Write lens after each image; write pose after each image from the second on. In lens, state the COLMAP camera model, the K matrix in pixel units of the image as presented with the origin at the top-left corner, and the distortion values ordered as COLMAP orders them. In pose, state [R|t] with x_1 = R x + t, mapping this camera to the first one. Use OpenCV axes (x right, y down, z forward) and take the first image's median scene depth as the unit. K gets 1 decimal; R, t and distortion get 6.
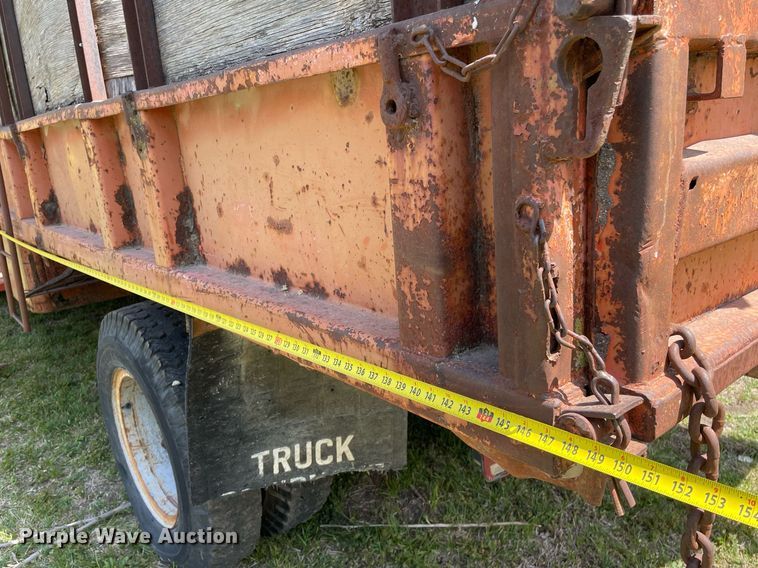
lens RADIAL K [[587.9, 0, 379.0], [0, 587.9, 284.0], [0, 0, 1]] dist [0.062912, -0.000101]
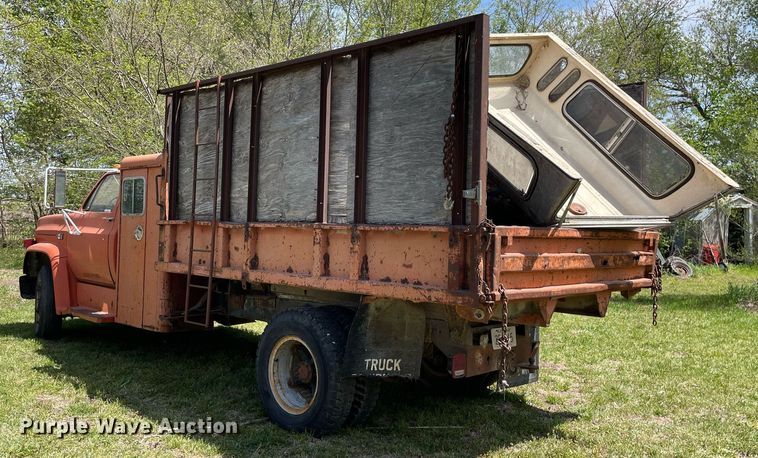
lens RADIAL K [[766.8, 0, 379.0], [0, 766.8, 229.0], [0, 0, 1]] dist [0.004280, -0.004223]
pose [[0.986474, 0.100339, 0.129621, -0.664695], [-0.063412, 0.962792, -0.262699, 0.634766], [-0.151157, 0.250926, 0.956132, -2.408745]]
